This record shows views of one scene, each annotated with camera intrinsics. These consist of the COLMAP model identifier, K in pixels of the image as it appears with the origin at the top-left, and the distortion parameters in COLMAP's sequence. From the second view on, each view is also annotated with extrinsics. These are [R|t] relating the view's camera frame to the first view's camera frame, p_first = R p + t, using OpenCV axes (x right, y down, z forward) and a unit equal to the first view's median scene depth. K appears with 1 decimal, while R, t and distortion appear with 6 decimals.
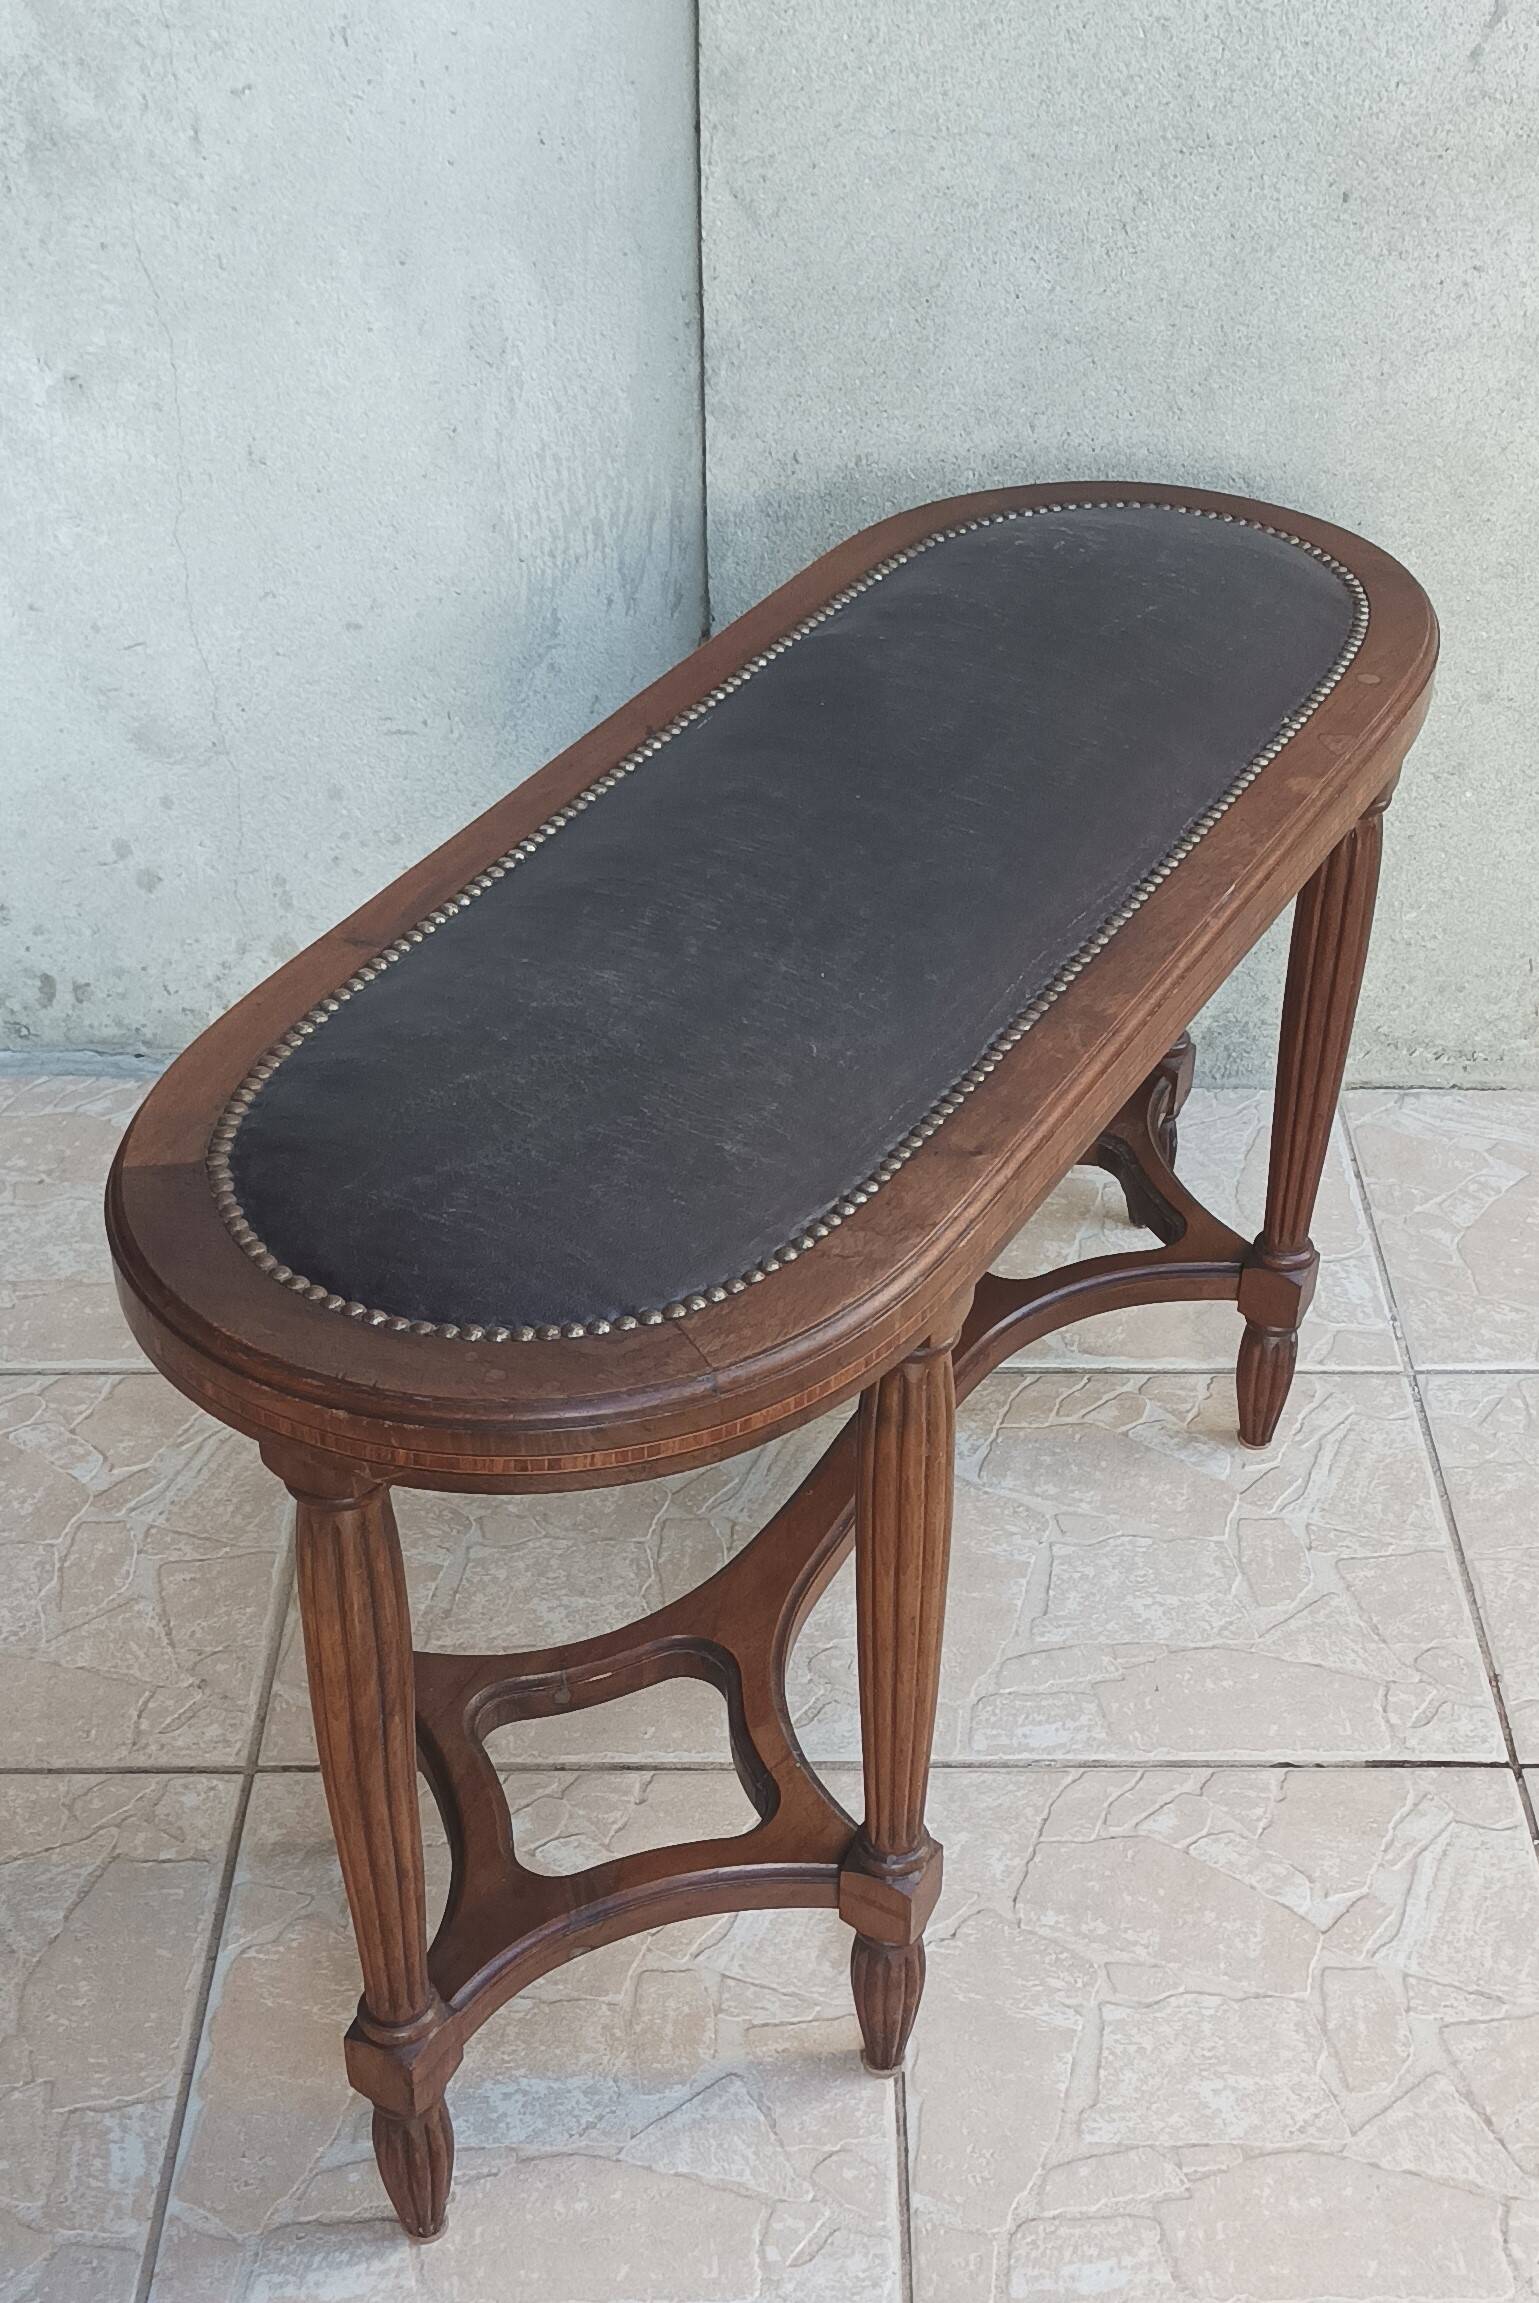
lens RADIAL K [[2955.1, 0, 866.8], [0, 2955.1, 1323.9], [0, 0, 1]] dist [0.030885, 0.000000]
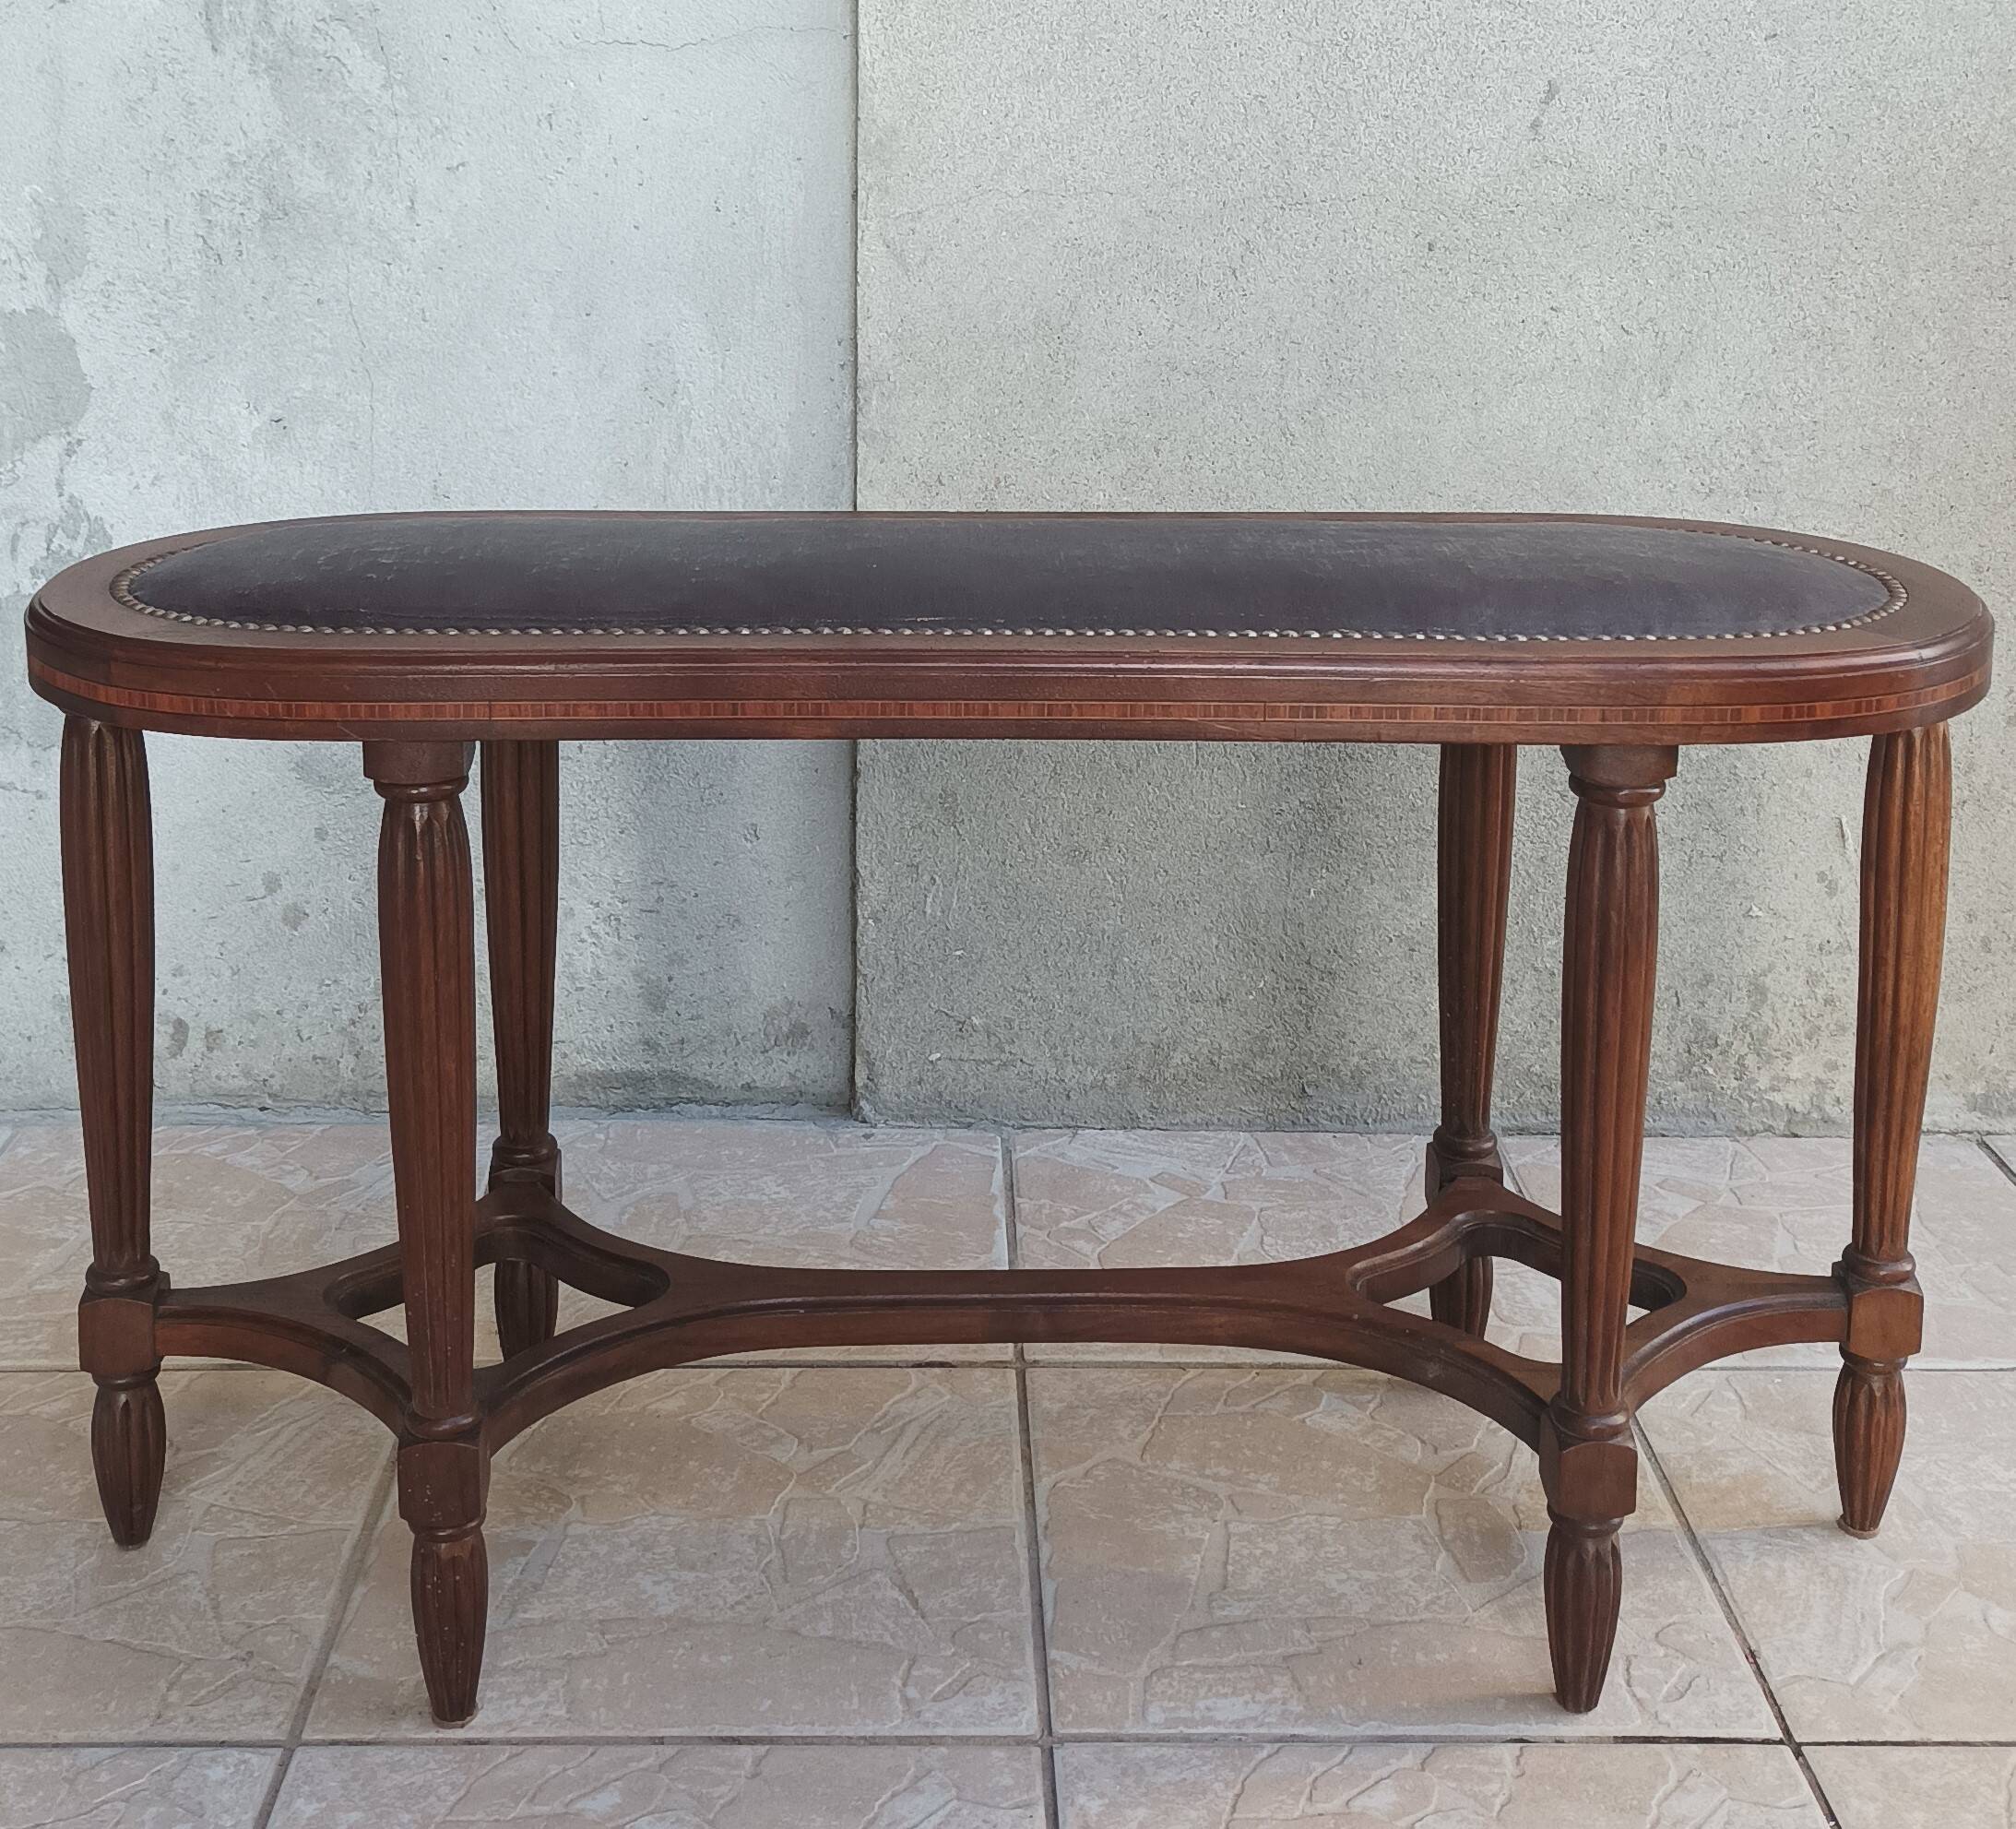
lens RADIAL K [[2735.2, 0, 969.5], [0, 2735.2, 459.0], [0, 0, 1]] dist [0.018115, 0.000000]
pose [[0.999965, -0.006209, -0.005660, -0.007587], [0.002805, 0.881770, -0.471672, 0.179502], [0.007919, 0.471639, 0.881756, 0.125270]]
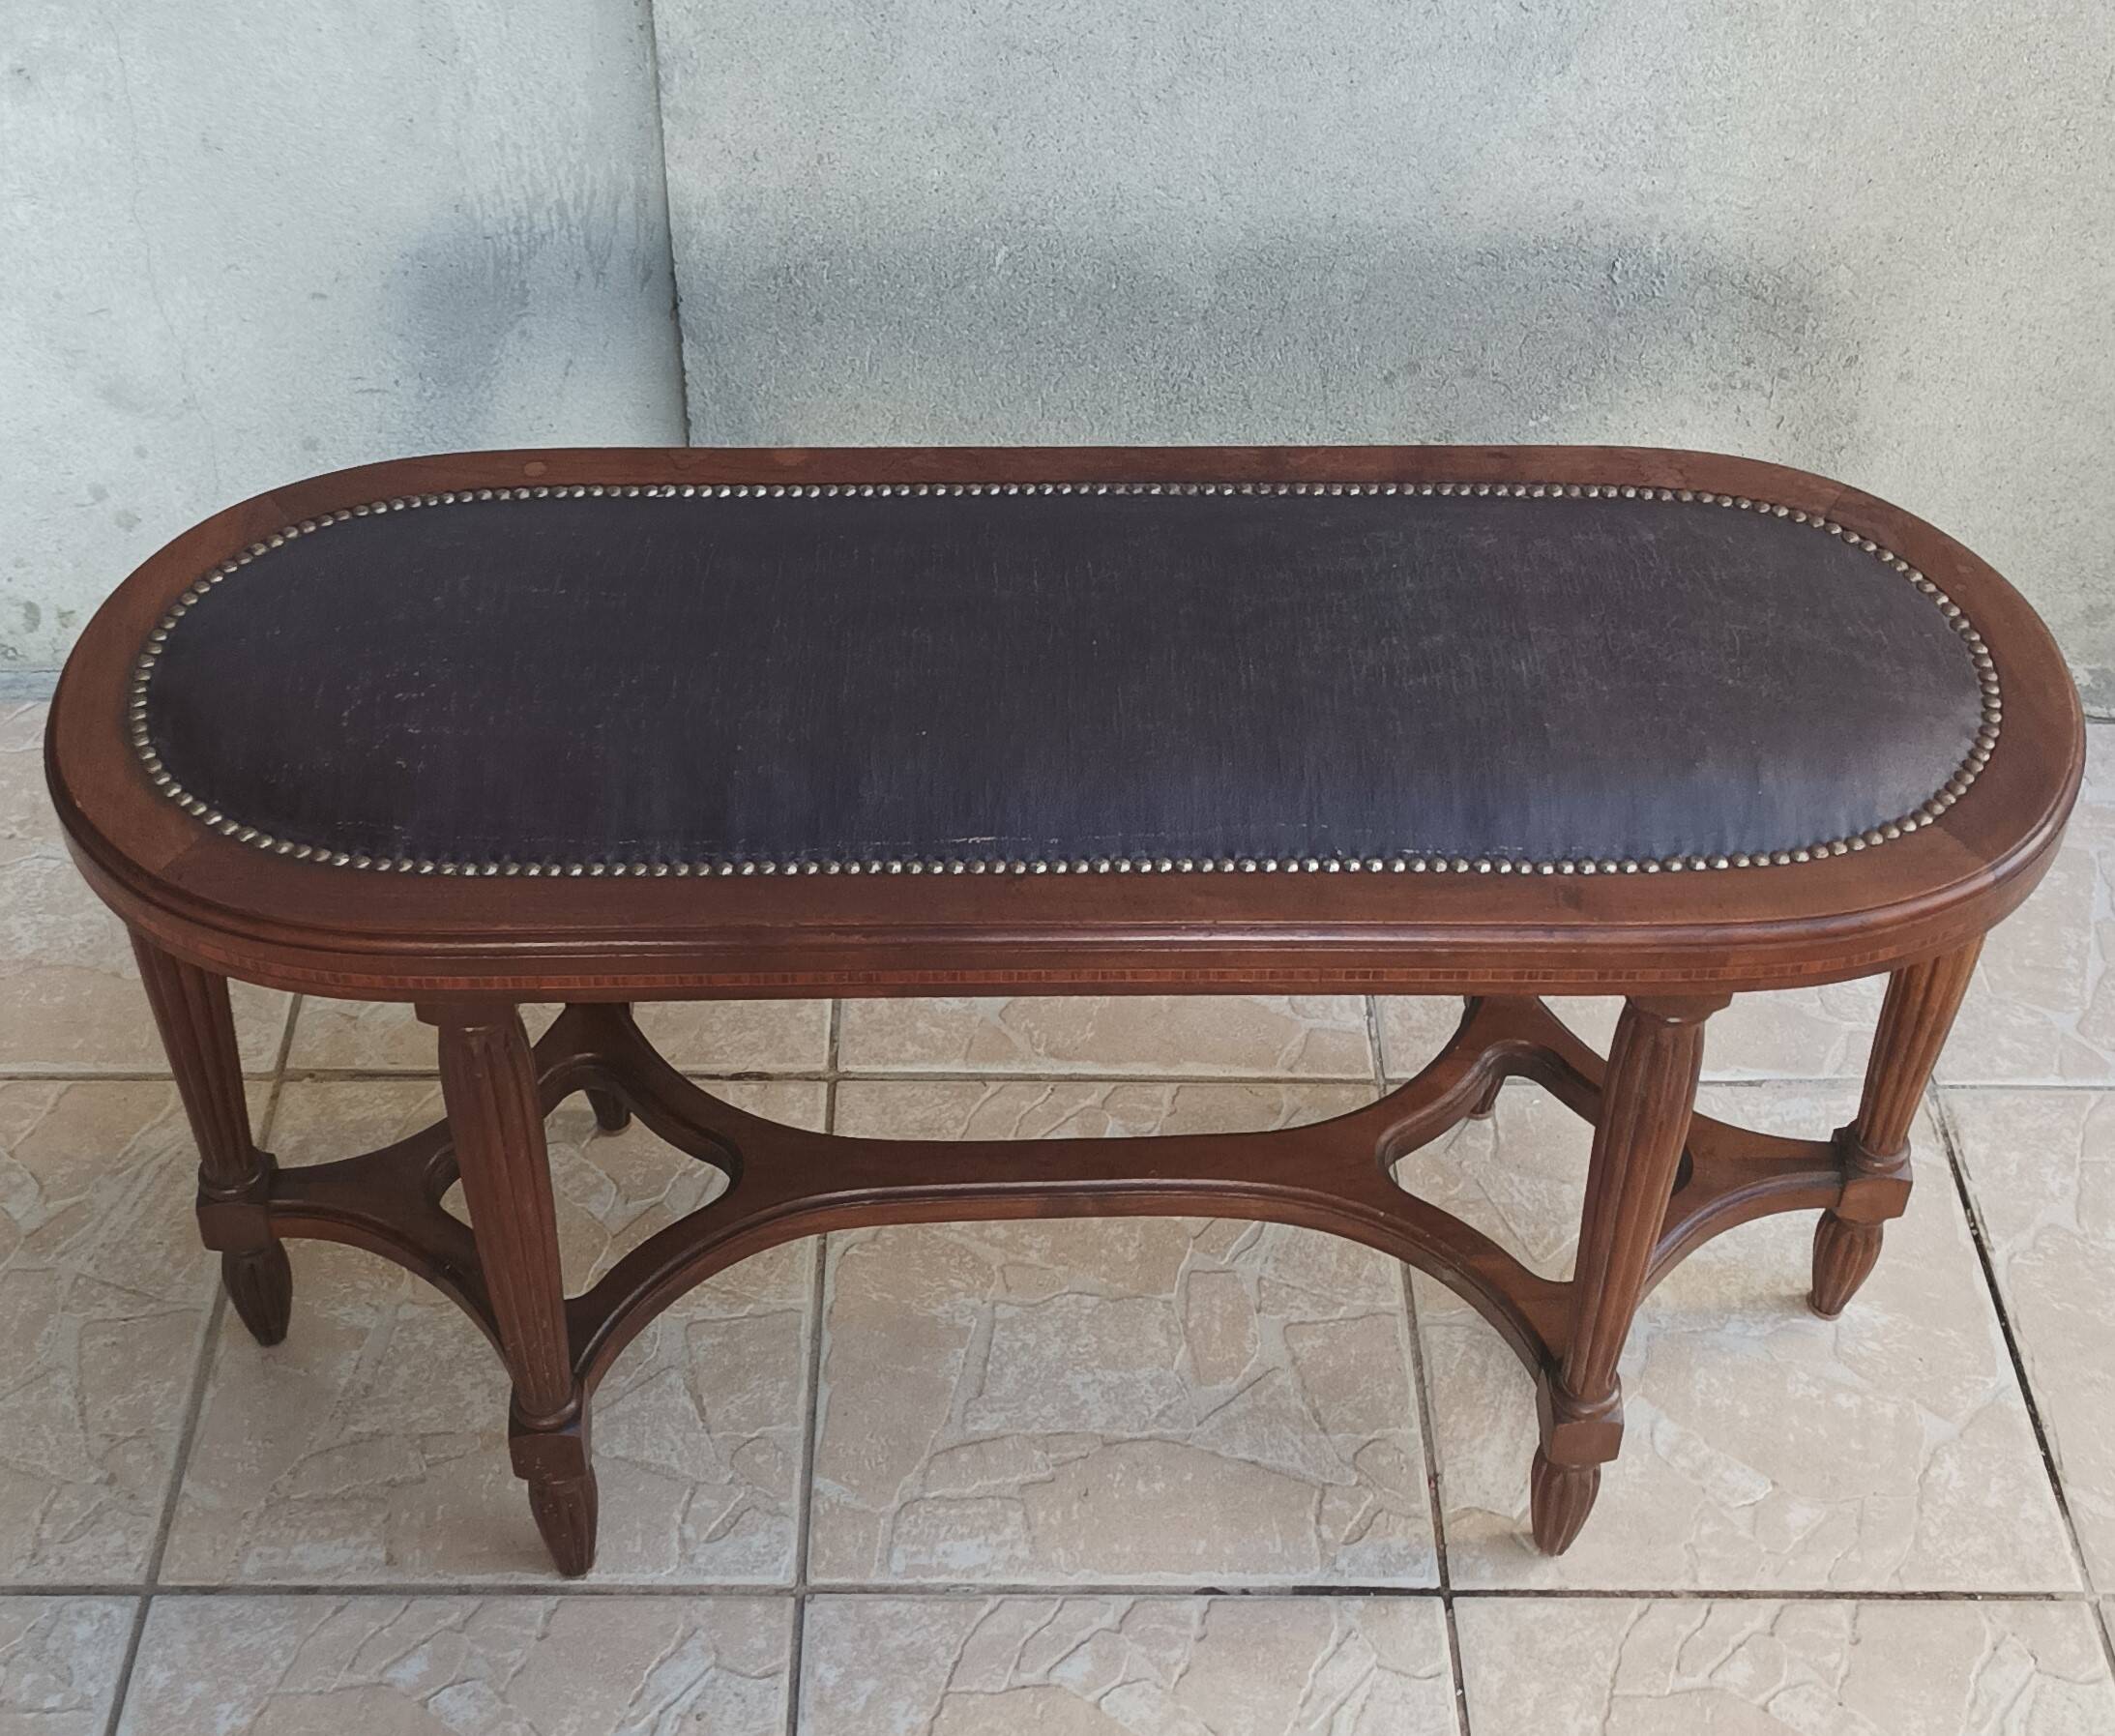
lens RADIAL K [[2878.0, 0, 1025.6], [0, 2878.0, 465.6], [0, 0, 1]] dist [0.018563, 0.000000]
pose [[0.999824, 0.006477, -0.017590, 0.087260], [-0.006240, 0.999890, 0.013470, -0.214150], [0.017675, -0.013358, 0.999755, 0.049599]]
